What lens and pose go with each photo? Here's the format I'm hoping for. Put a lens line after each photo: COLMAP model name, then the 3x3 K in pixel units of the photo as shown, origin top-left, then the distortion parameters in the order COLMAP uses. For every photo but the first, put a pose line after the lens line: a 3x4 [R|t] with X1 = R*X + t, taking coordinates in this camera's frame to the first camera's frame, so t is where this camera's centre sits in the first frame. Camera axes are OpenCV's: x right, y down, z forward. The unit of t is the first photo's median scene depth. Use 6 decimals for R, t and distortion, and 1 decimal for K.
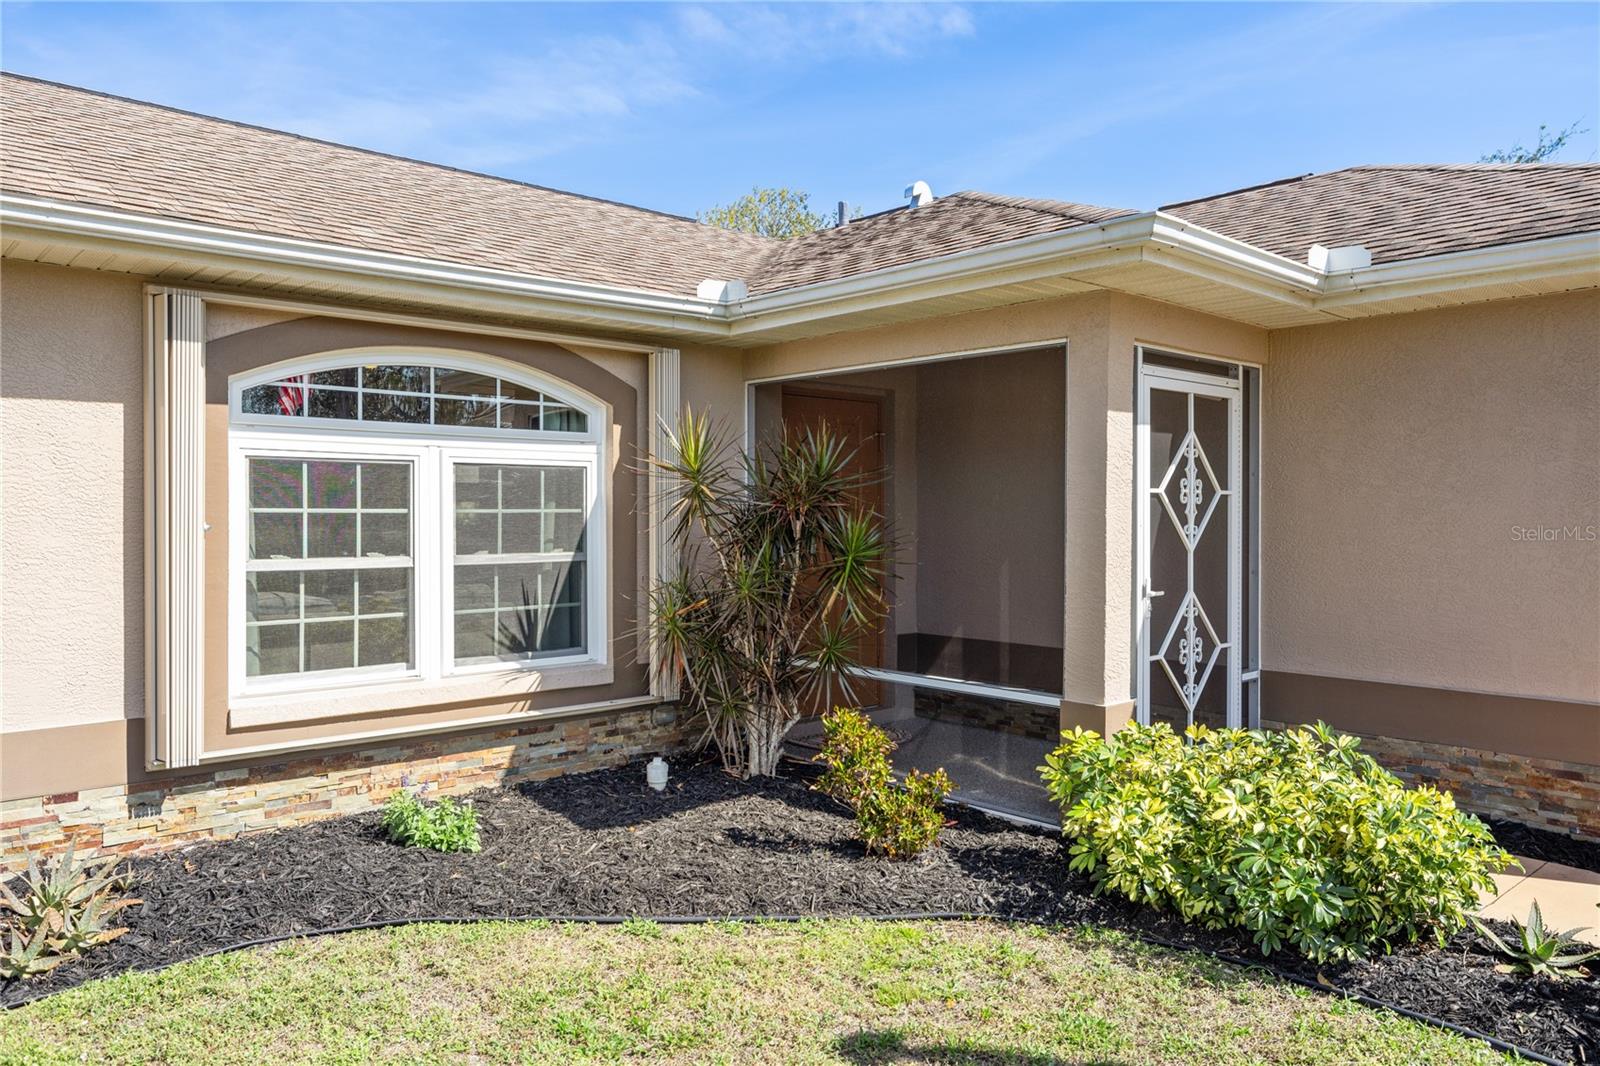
lens RADIAL K [[1133.8, 0, 796.2], [0, 1133.8, 514.5], [0, 0, 1]] dist [0.003719, 0.000129]
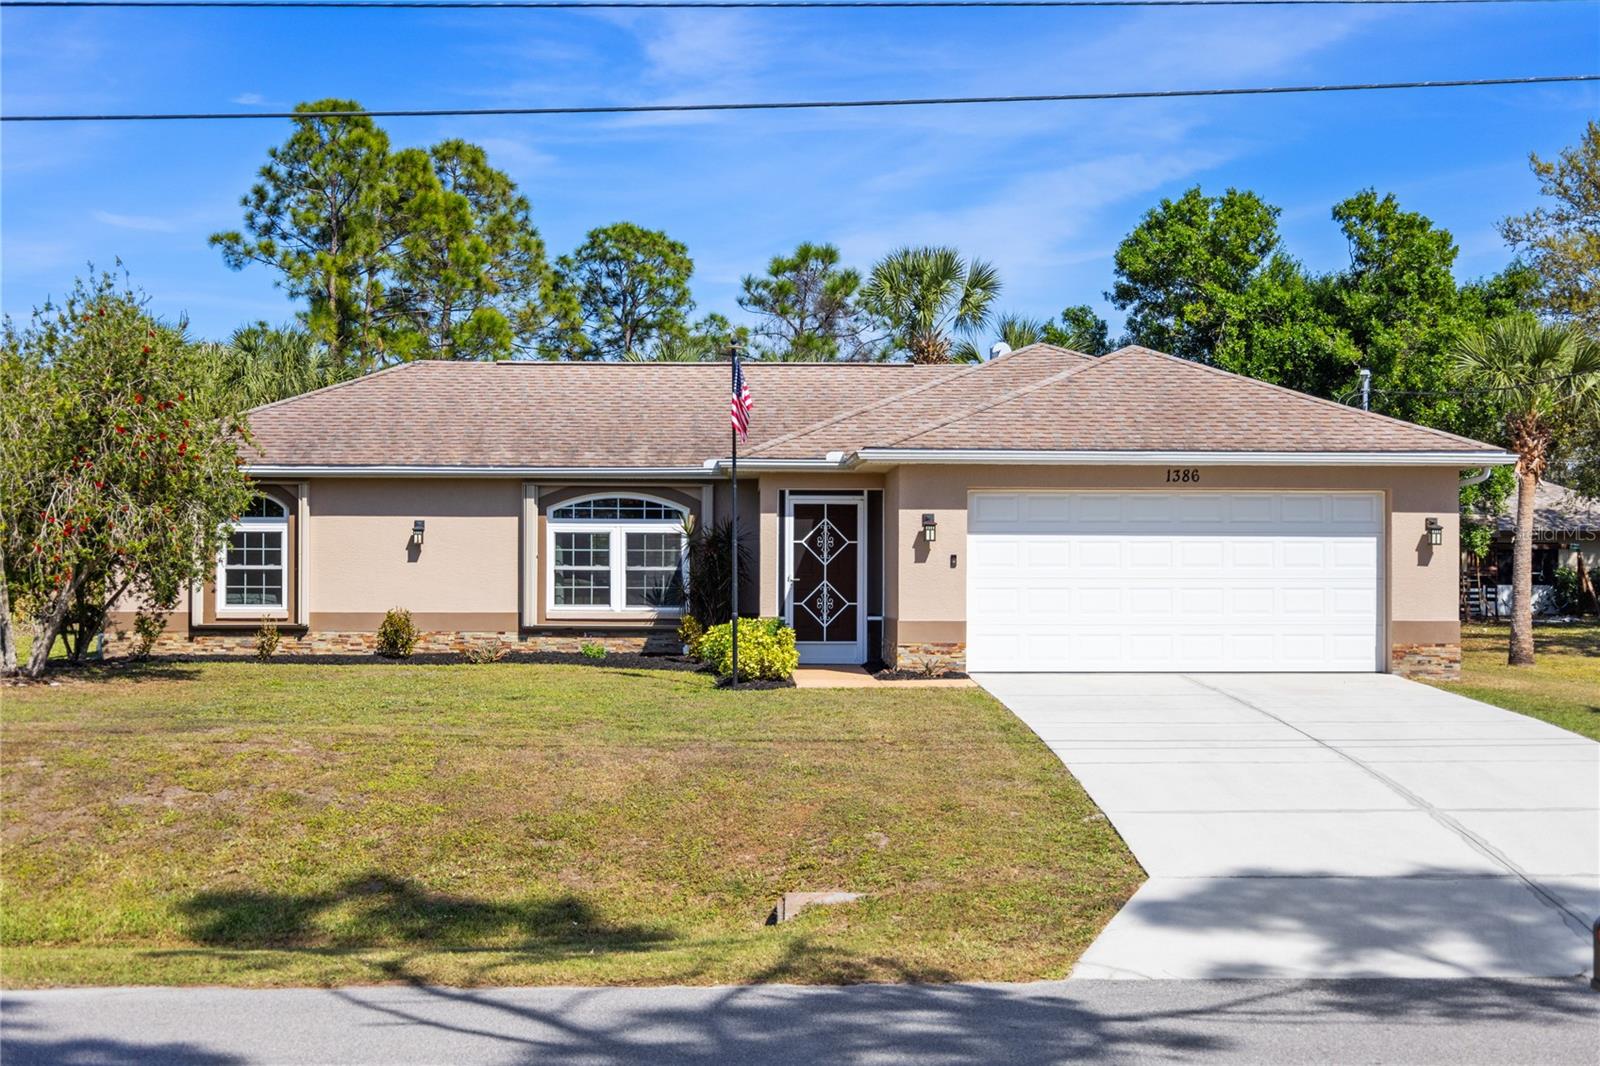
lens RADIAL K [[2483.3, 0, 800.0], [0, 2483.3, 533.0], [0, 0, 1]] dist [-0.031876, -0.087323]
pose [[0.758674, -0.006716, -0.651435, 4.178199], [-0.004971, 0.999858, -0.016096, 0.053064], [0.651451, 0.015450, 0.758533, -3.484022]]
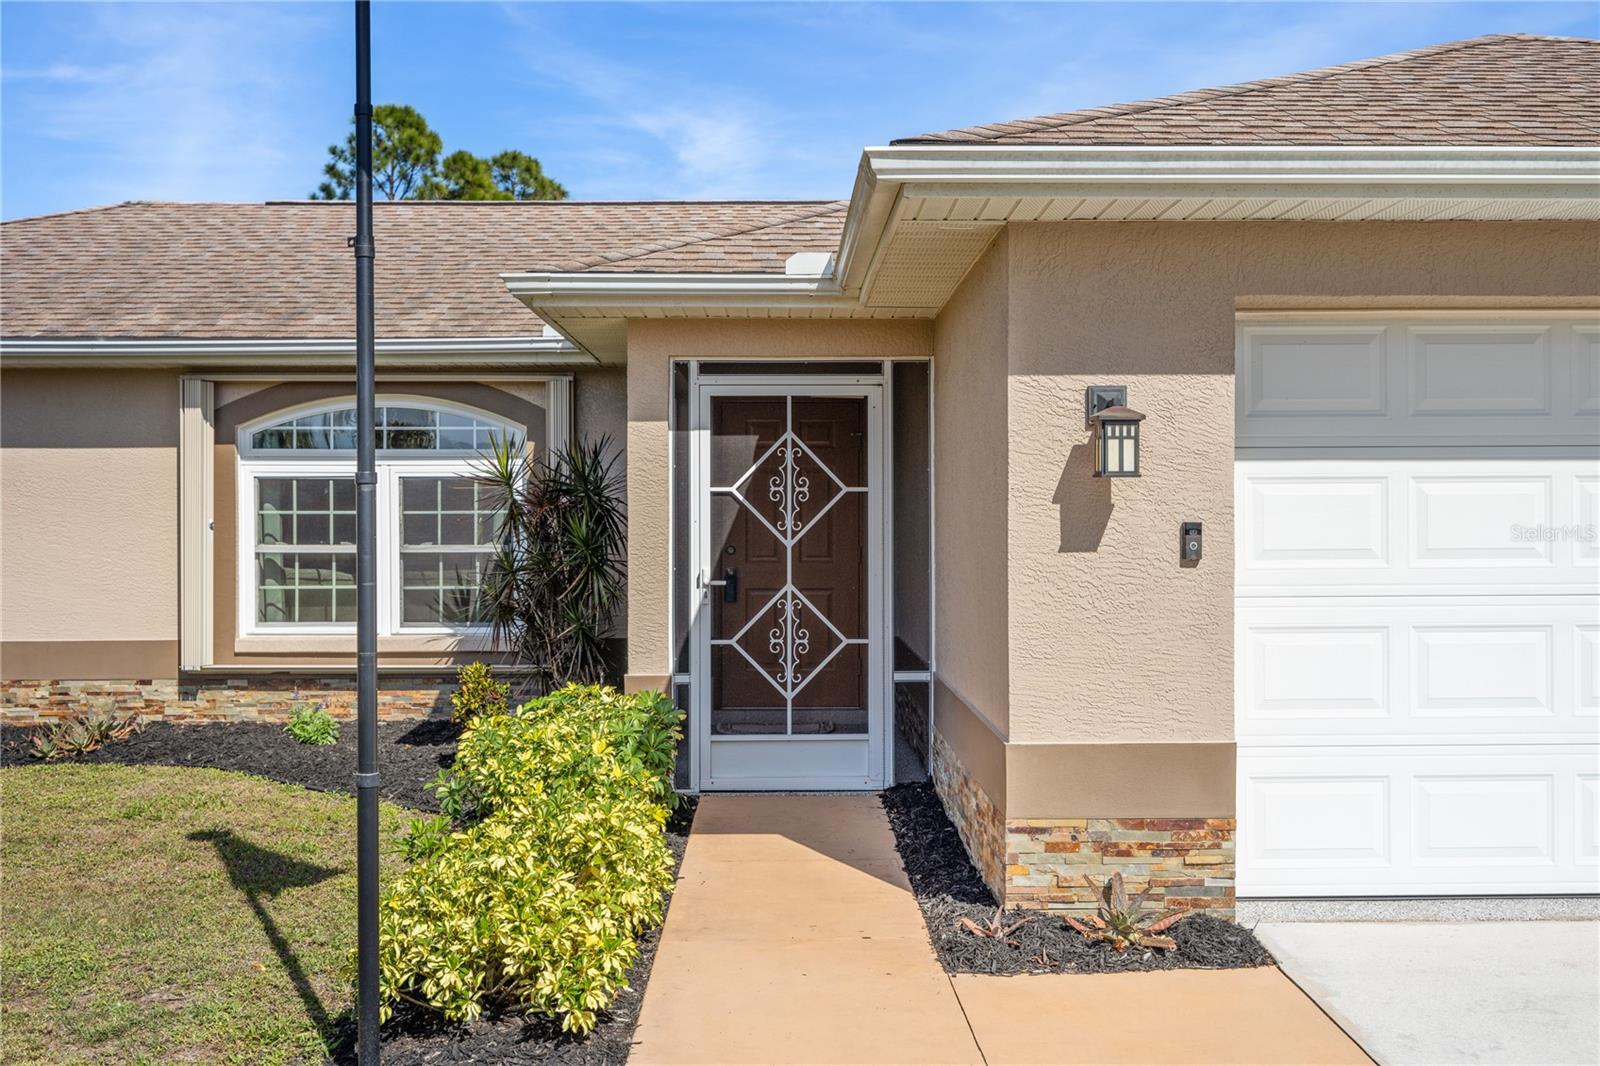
lens RADIAL K [[1540.0, 0, 802.7], [0, 1540.0, 512.0], [0, 0, 1]] dist [-0.000584, 0.005771]
pose [[0.747278, -0.005851, -0.664486, 1.365516], [0.002834, 0.999980, -0.005618, 0.009060], [0.664506, 0.002315, 0.747280, -0.056363]]
